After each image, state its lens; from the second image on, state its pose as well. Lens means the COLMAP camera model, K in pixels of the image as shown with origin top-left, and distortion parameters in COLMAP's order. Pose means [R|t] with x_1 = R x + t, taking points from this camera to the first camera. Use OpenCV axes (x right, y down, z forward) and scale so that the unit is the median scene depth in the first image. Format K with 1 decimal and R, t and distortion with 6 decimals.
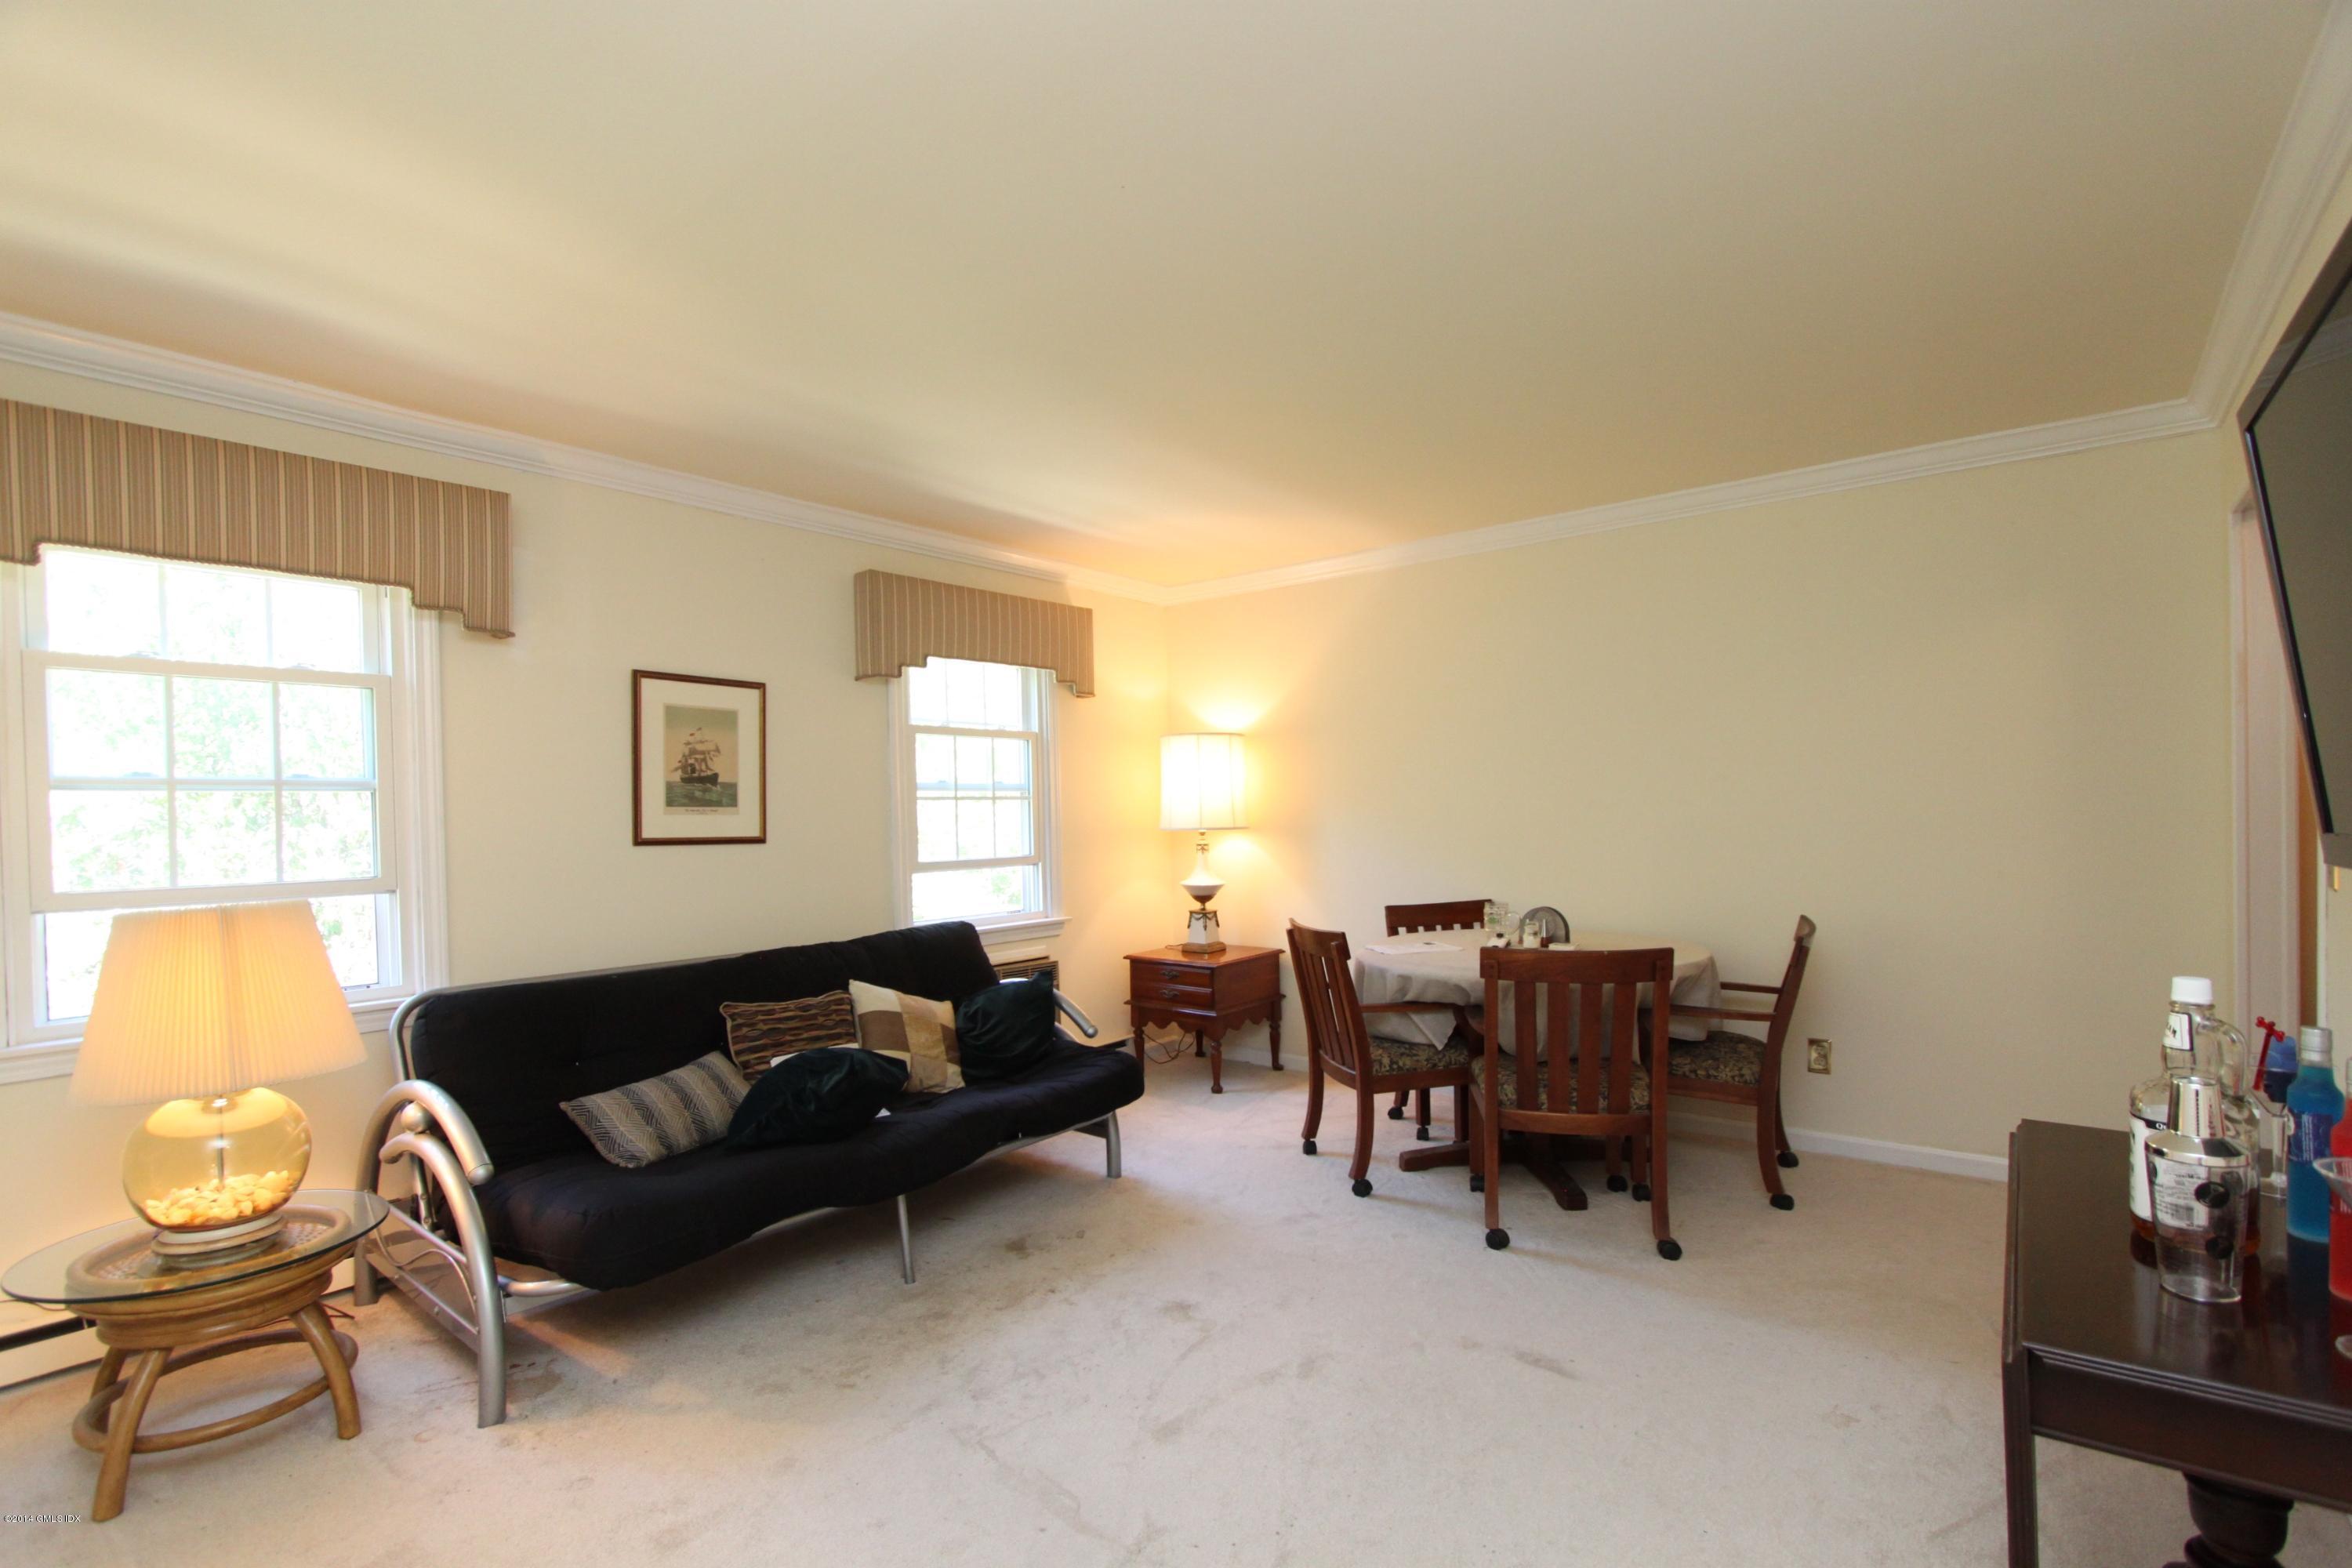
lens RADIAL K [[1077.1, 0, 1183.5], [0, 1077.1, 798.1], [0, 0, 1]] dist [-0.004379, -0.000869]
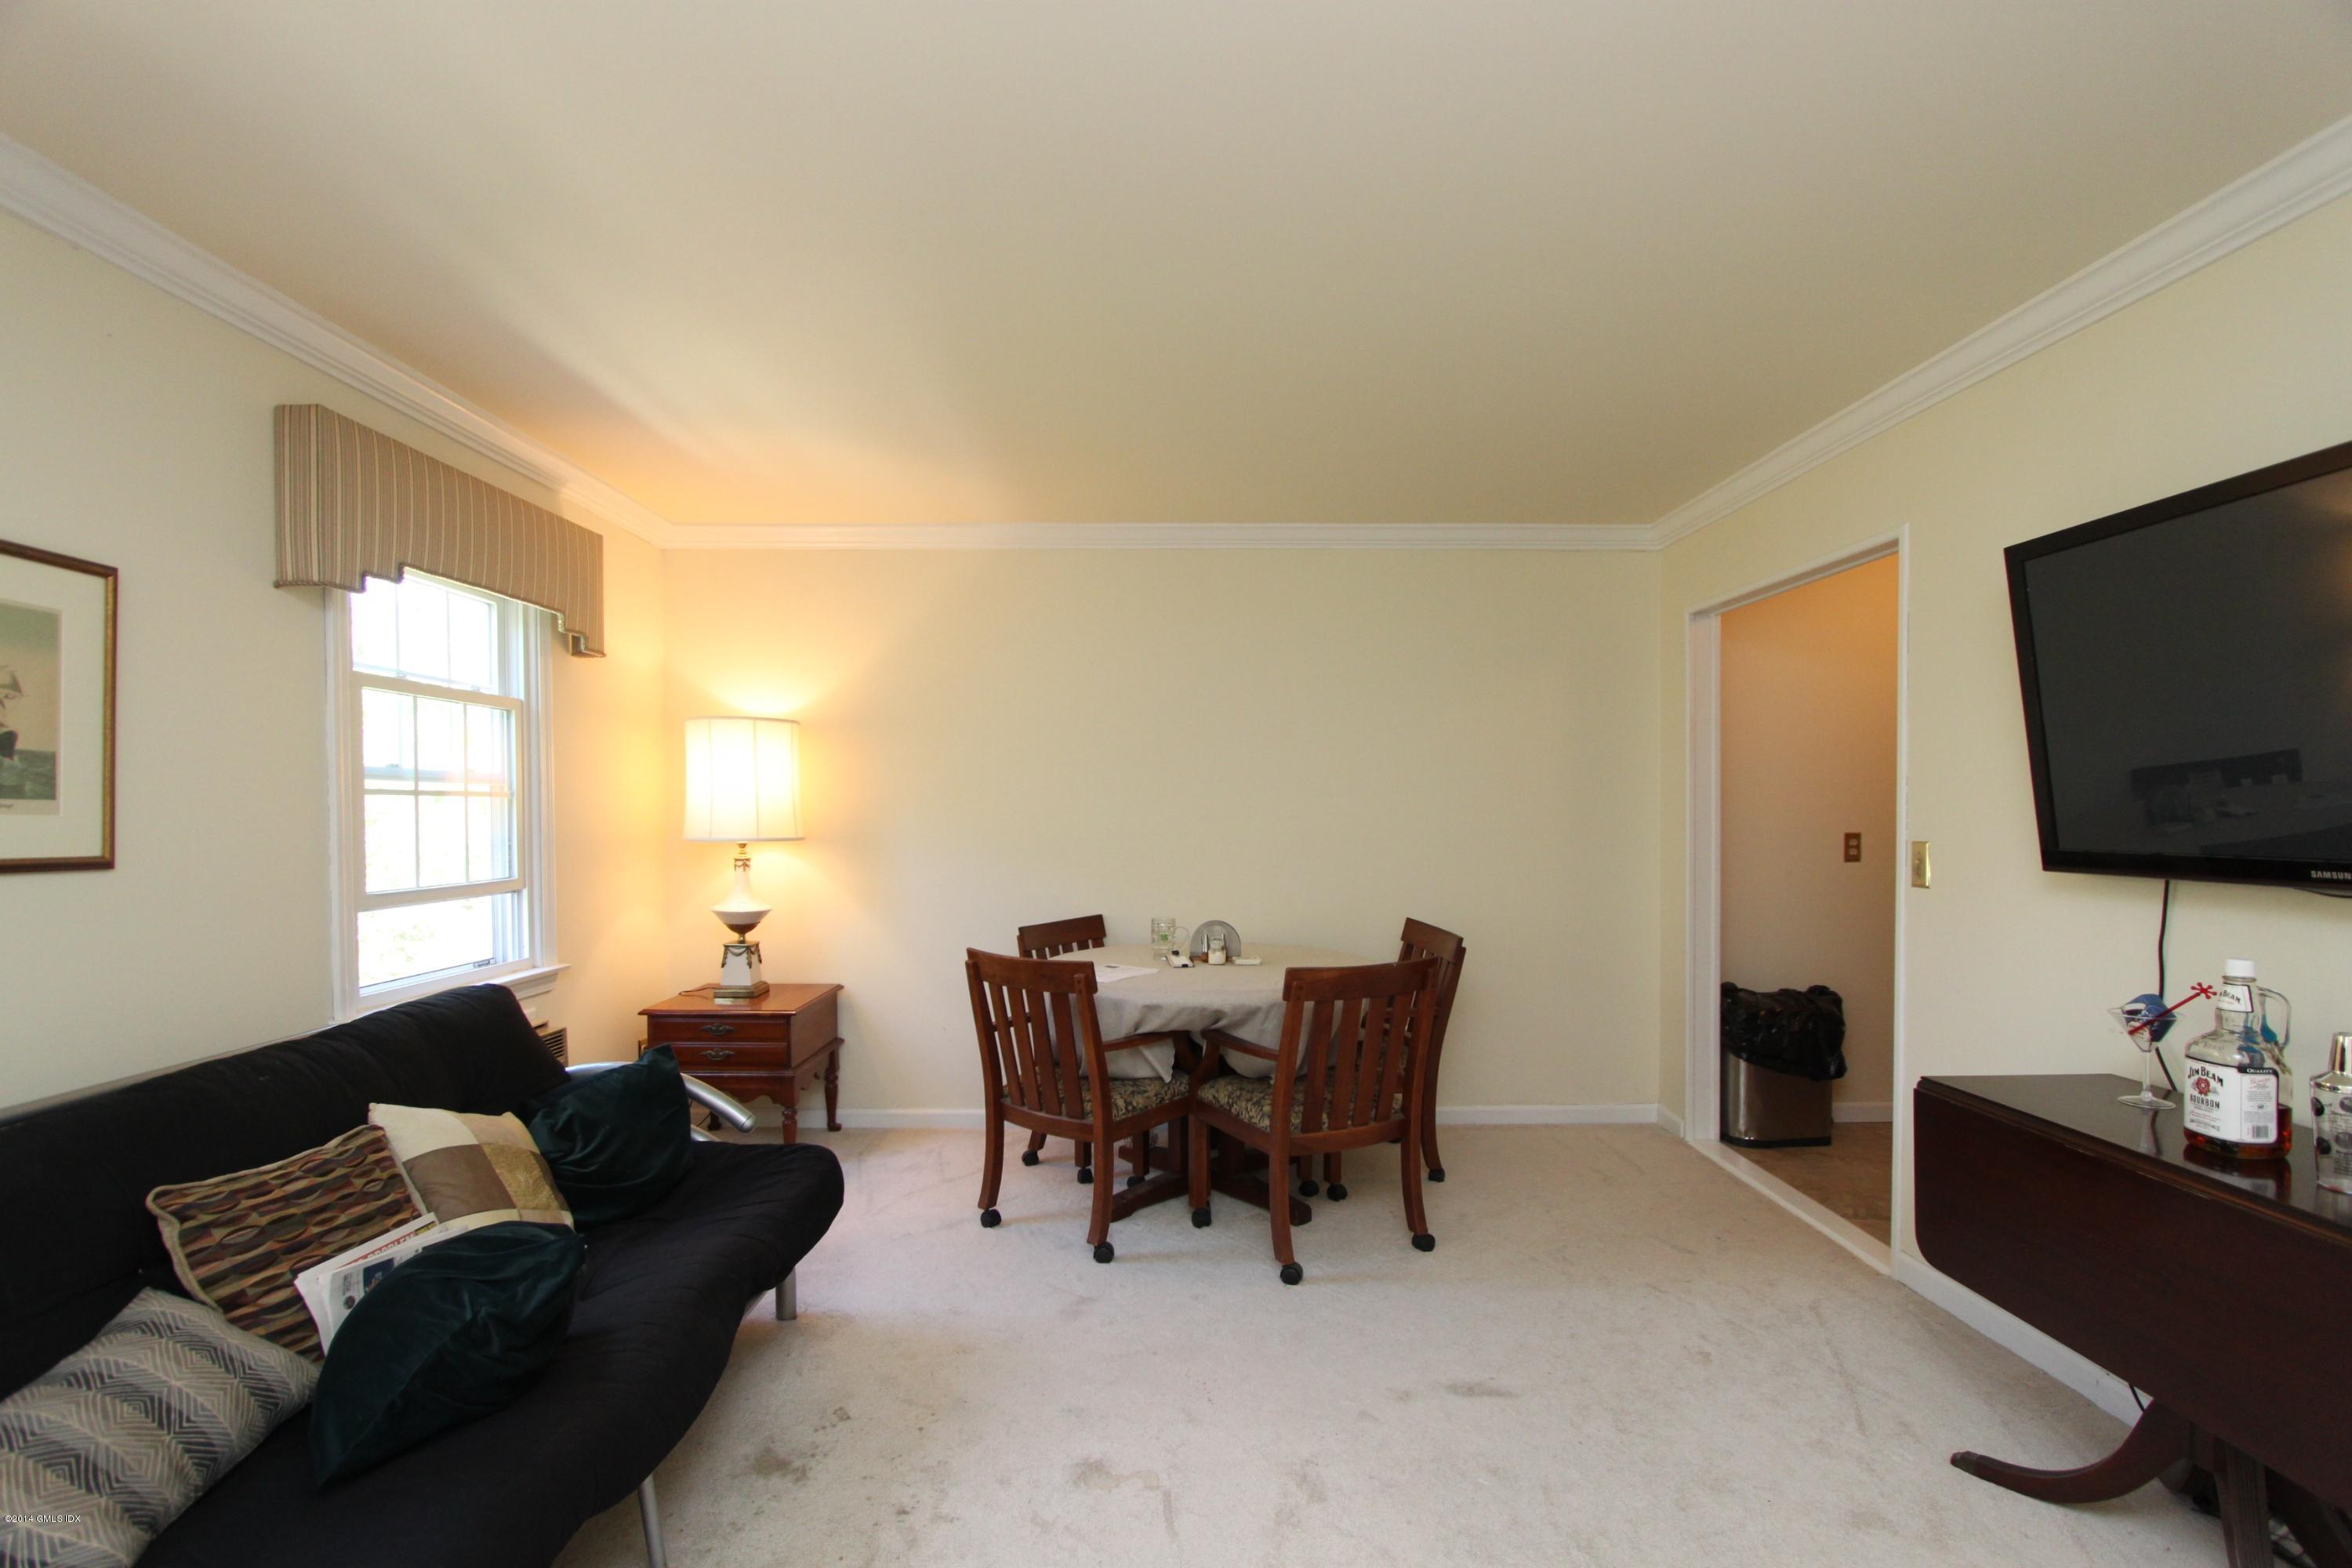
lens RADIAL K [[1077.1, 0, 1180.9], [0, 1077.1, 801.1], [0, 0, 1]] dist [-0.004379, -0.000869]
pose [[0.775186, 0.023016, 0.631314, -0.314728], [-0.020882, 0.999724, -0.010806, 0.003113], [-0.631388, -0.004806, 0.775452, 0.257790]]
